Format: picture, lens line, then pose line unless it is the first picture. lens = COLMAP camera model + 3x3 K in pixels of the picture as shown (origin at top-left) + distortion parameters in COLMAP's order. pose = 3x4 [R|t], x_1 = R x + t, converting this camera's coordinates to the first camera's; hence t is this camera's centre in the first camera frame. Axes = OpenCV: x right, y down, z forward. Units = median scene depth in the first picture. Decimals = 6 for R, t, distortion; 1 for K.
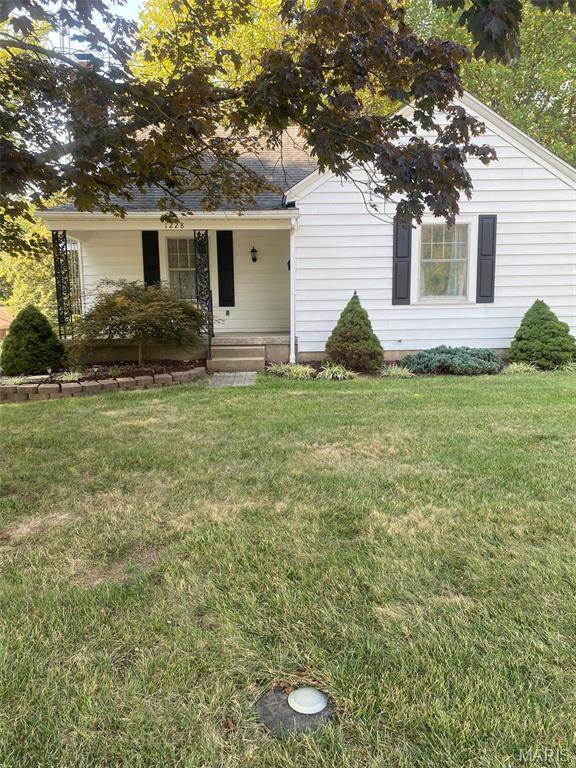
lens RADIAL K [[532.9, 0, 288.3], [0, 532.9, 383.8], [0, 0, 1]] dist [0.005555, 0.000912]
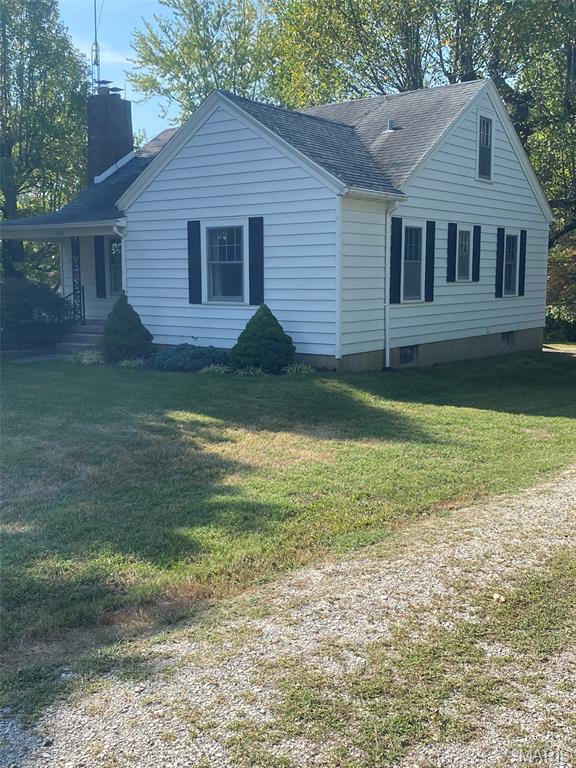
lens RADIAL K [[831.9, 0, 287.9], [0, 831.9, 386.5], [0, 0, 1]] dist [0.156085, 0.000000]
pose [[0.785236, 0.092180, -0.612297, 1.385459], [-0.105828, 0.994286, 0.013969, -0.027536], [0.610087, 0.053829, 0.790504, -0.188260]]
